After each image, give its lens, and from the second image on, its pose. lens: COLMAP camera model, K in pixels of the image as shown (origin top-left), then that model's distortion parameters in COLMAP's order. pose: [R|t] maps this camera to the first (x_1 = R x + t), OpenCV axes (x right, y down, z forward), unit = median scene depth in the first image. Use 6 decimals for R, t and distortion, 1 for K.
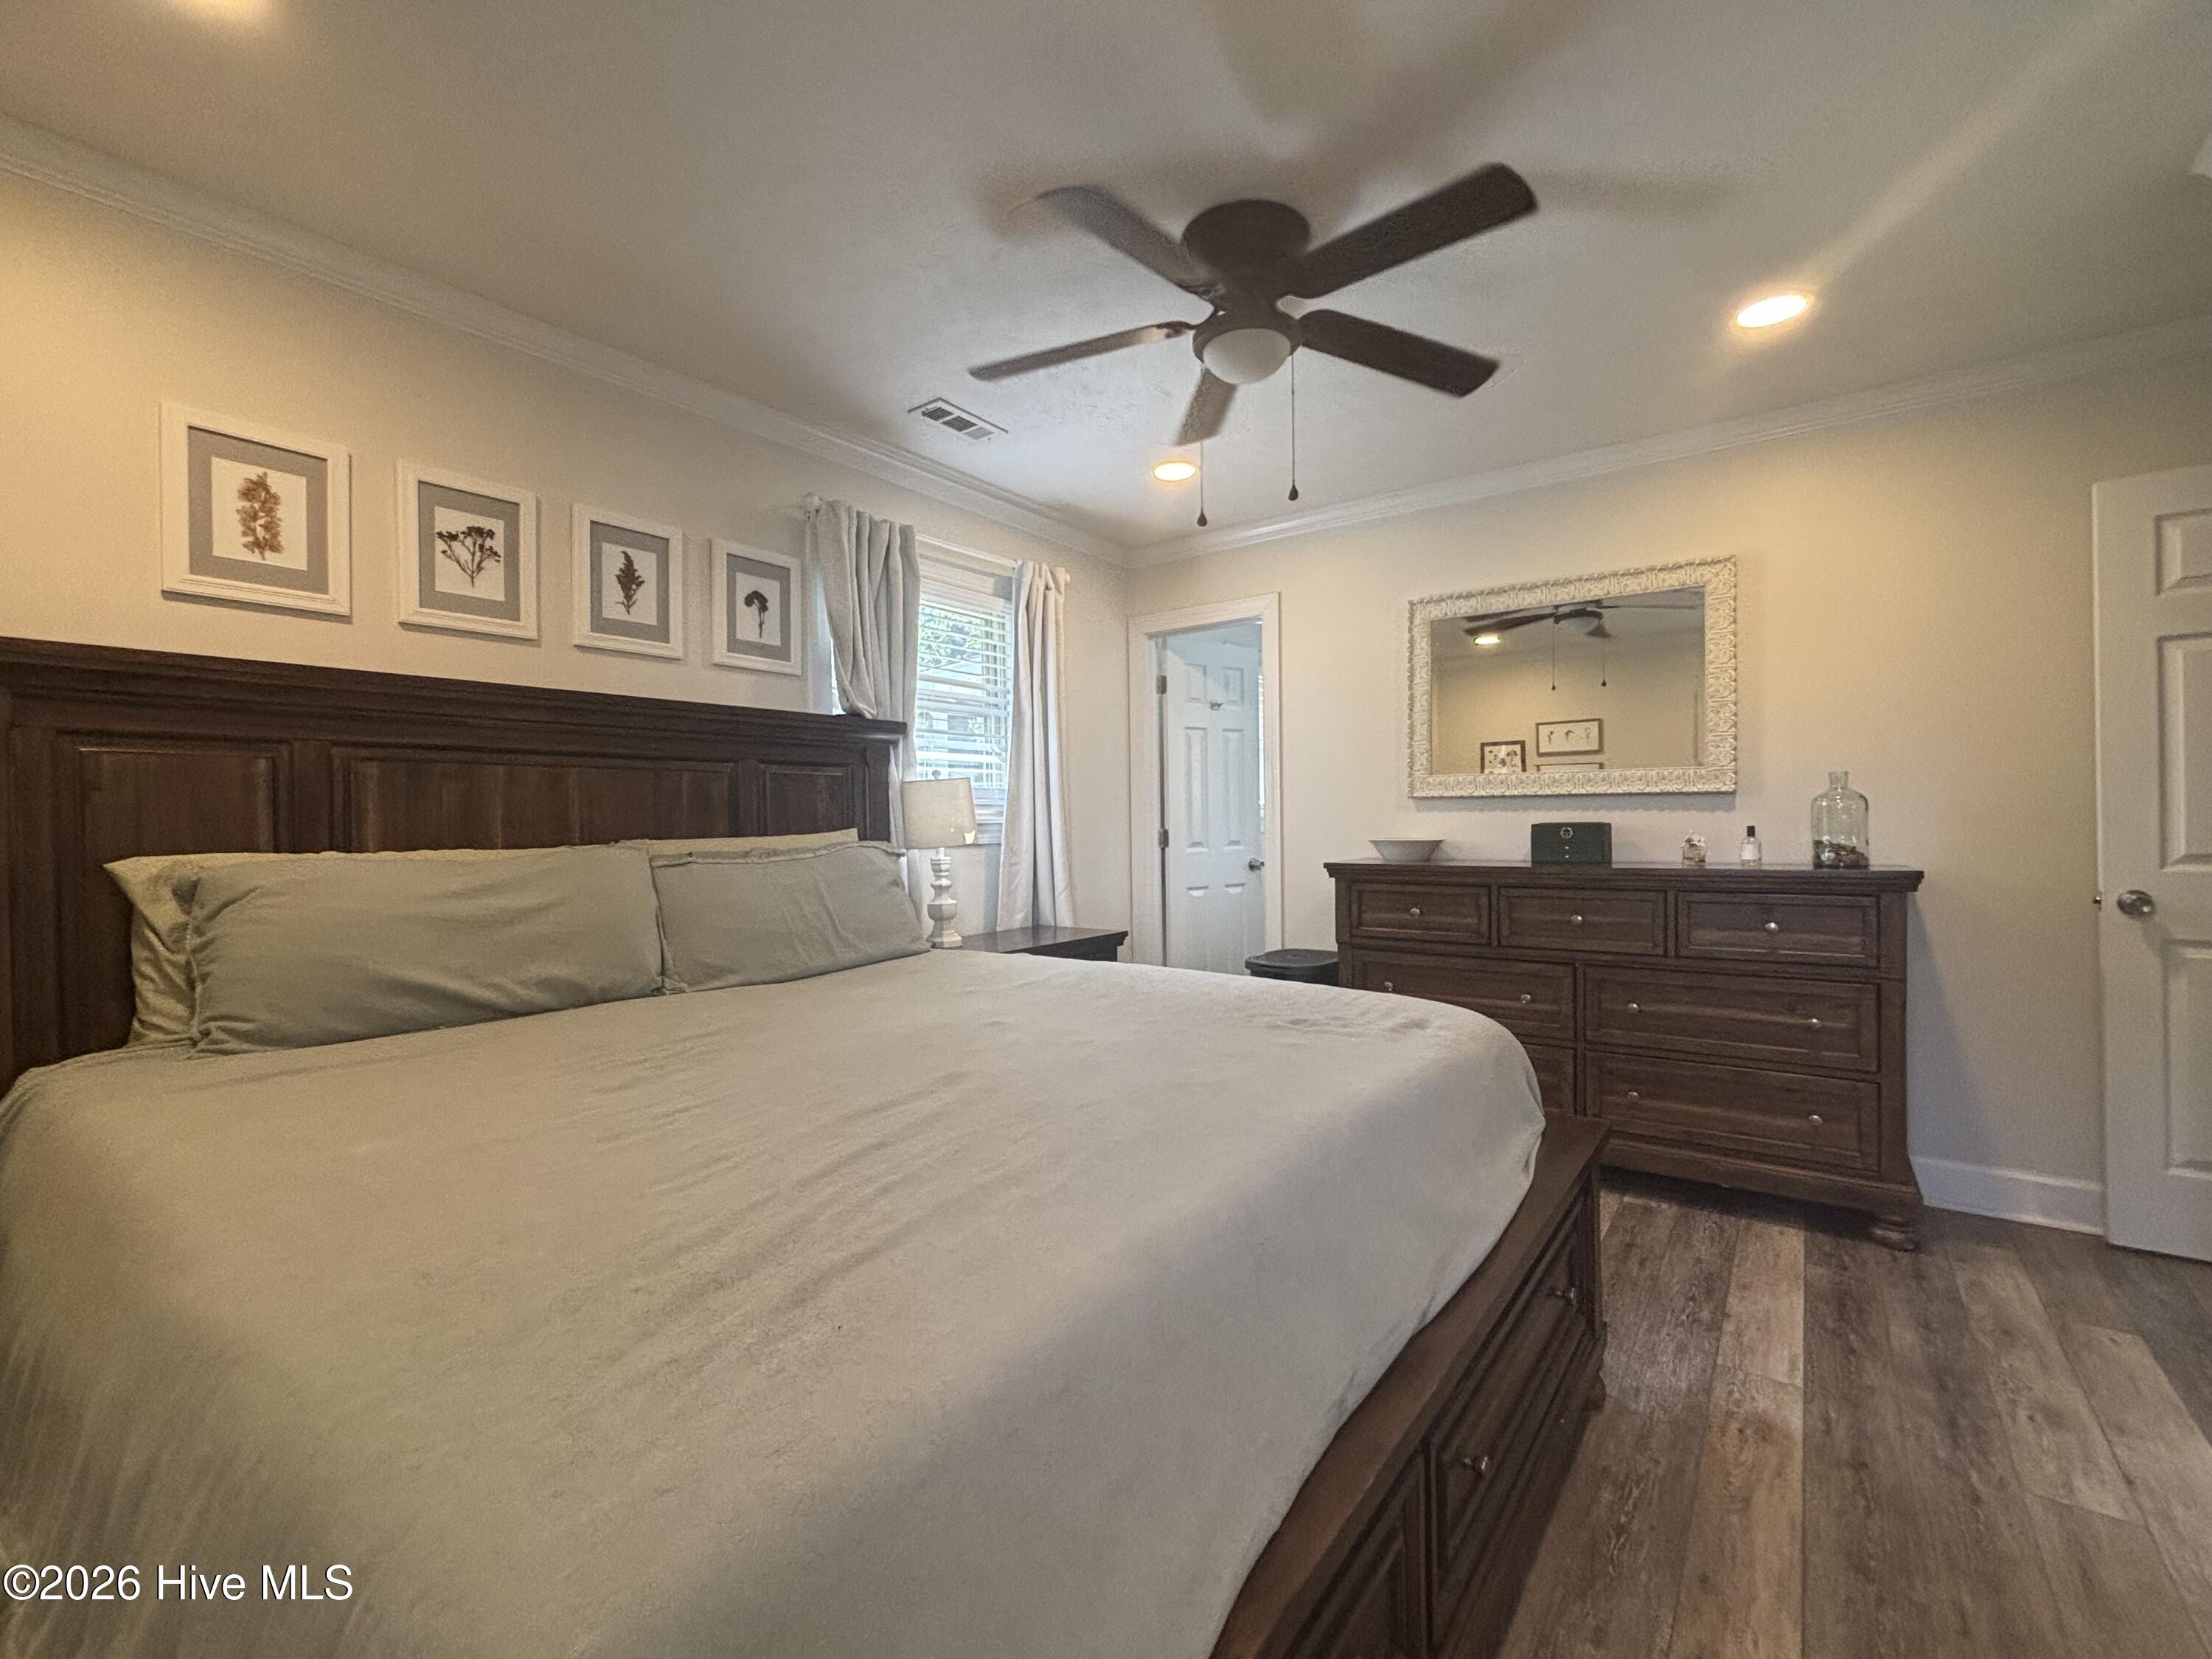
lens RADIAL K [[951.2, 0, 1106.0], [0, 951.2, 829.5], [0, 0, 1]] dist [-0.002387, 0.000161]
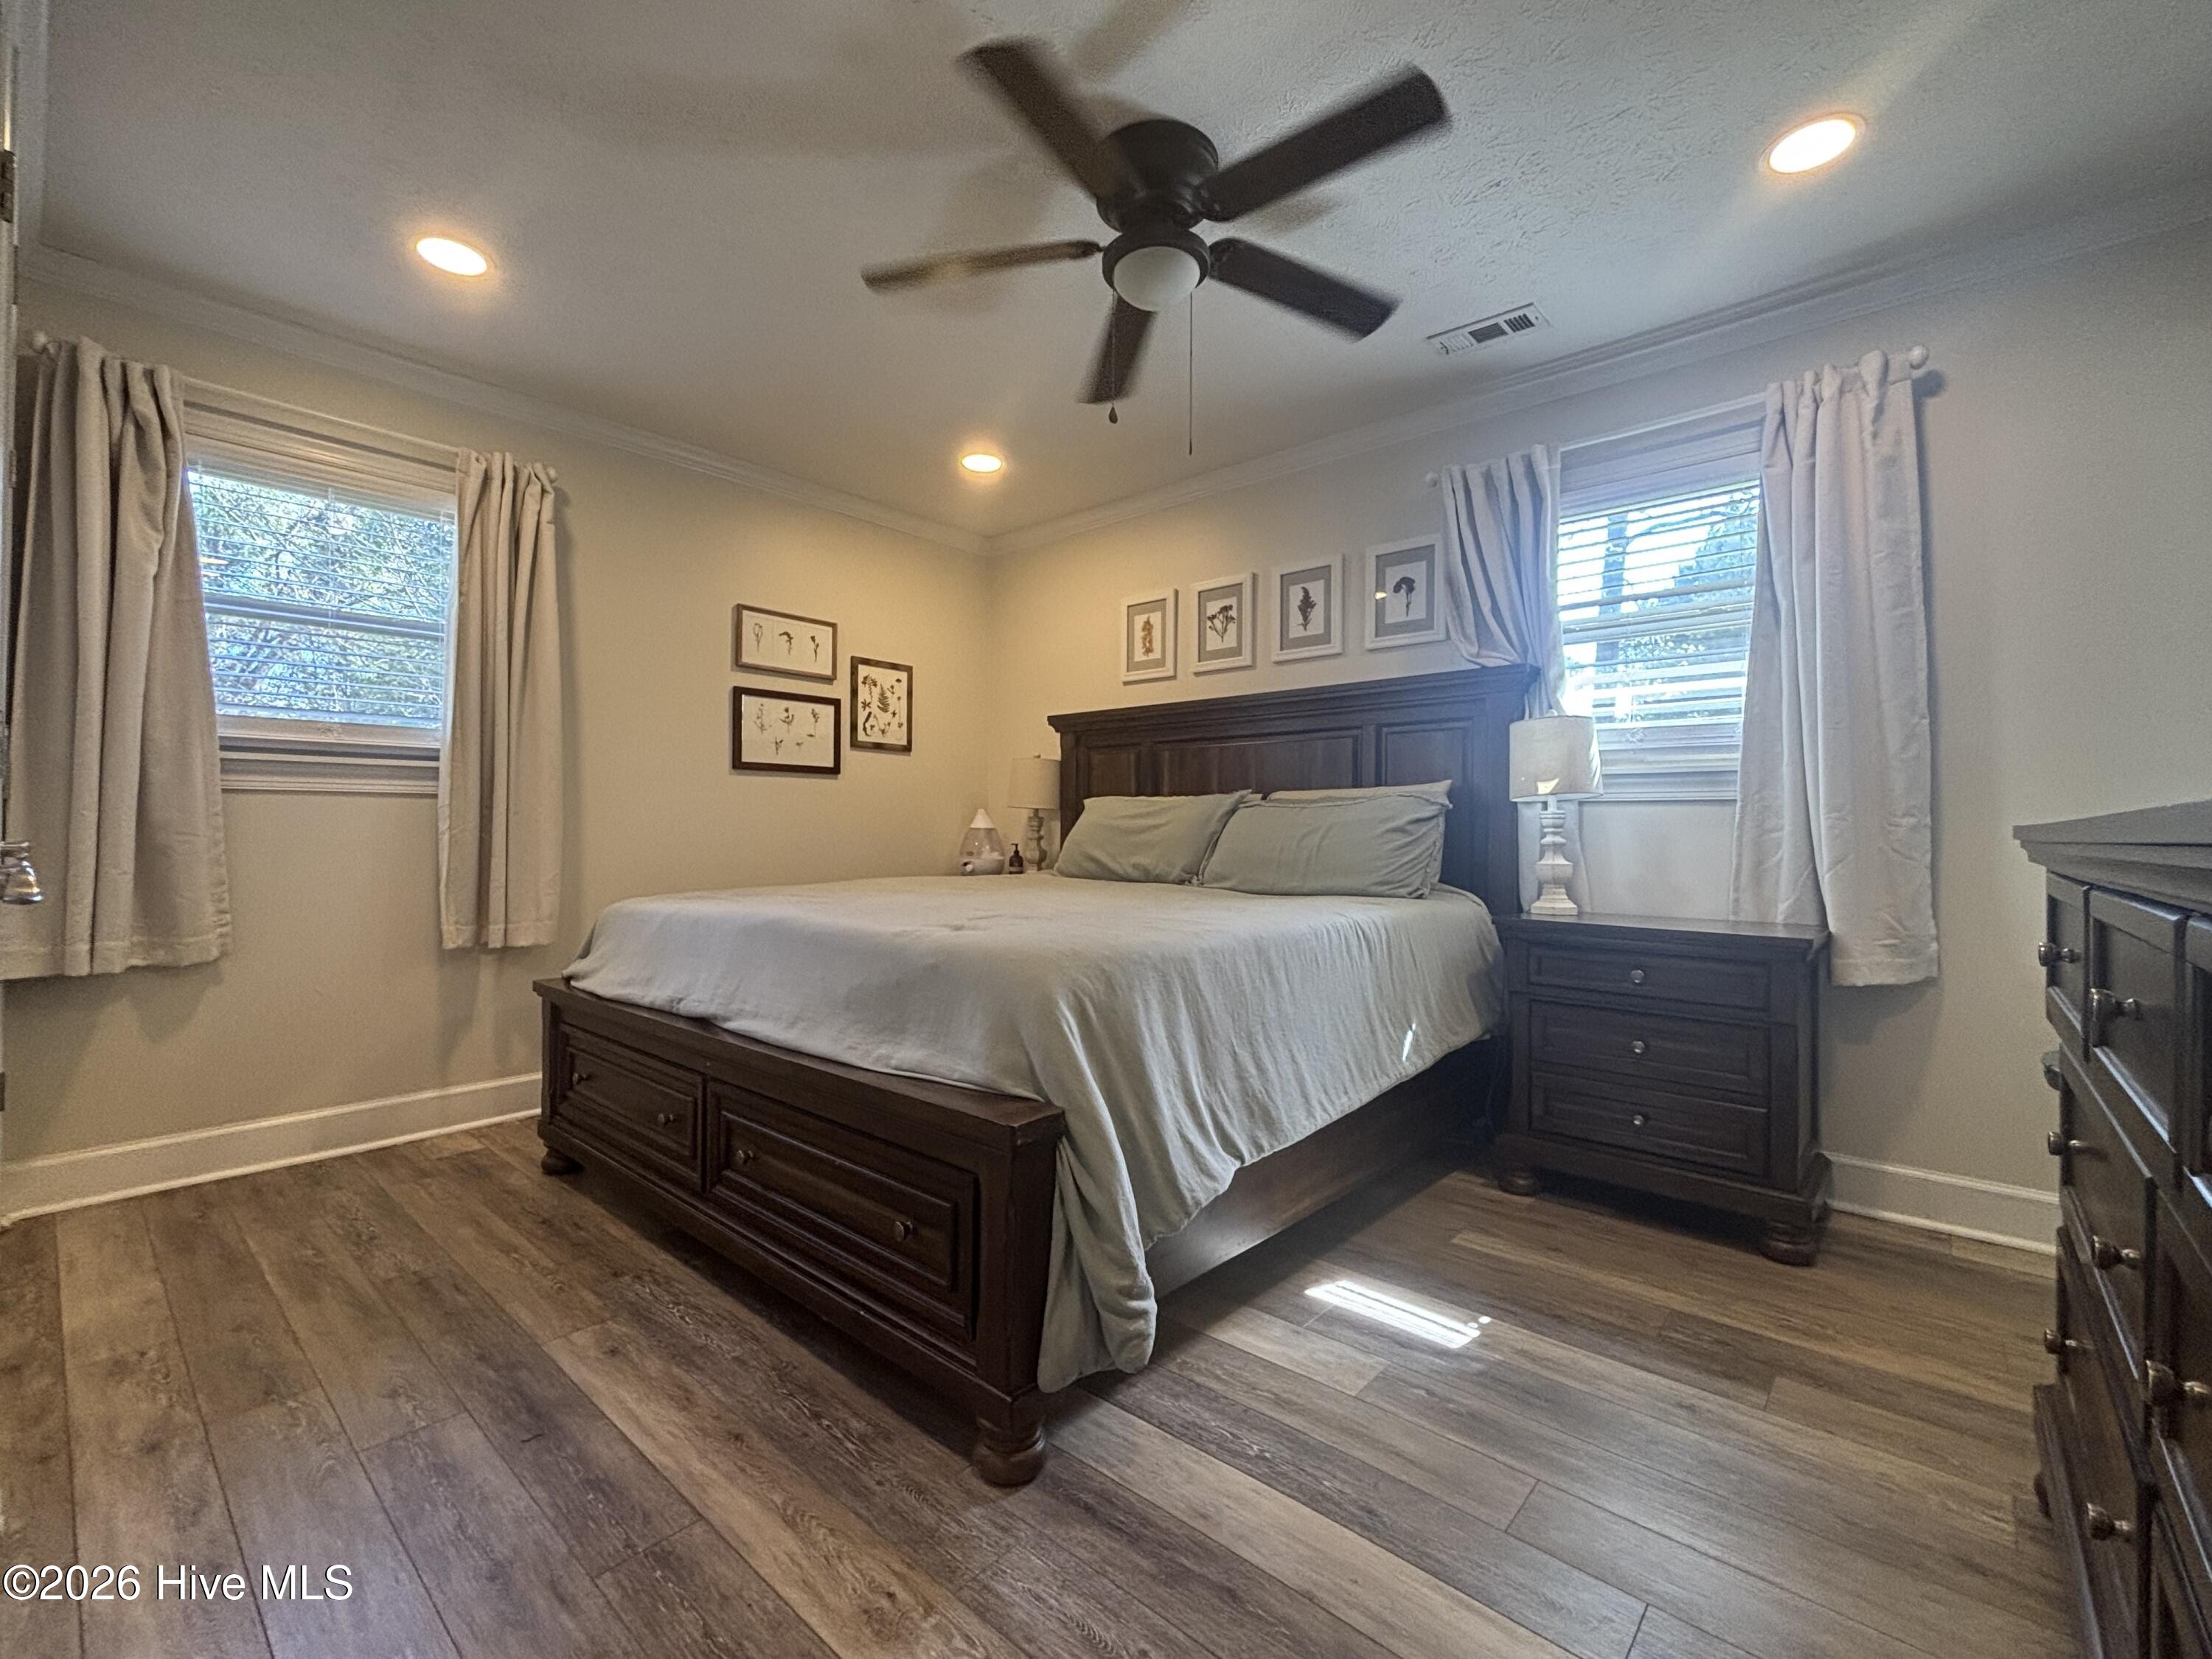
lens RADIAL K [[951.2, 0, 1106.0], [0, 951.2, 829.5], [0, 0, 1]] dist [-0.002387, 0.000161]
pose [[-0.086610, 0.016276, -0.996109, 1.050445], [-0.009152, 0.999811, 0.017132, 0.050058], [0.996200, 0.010600, -0.086445, 0.952802]]
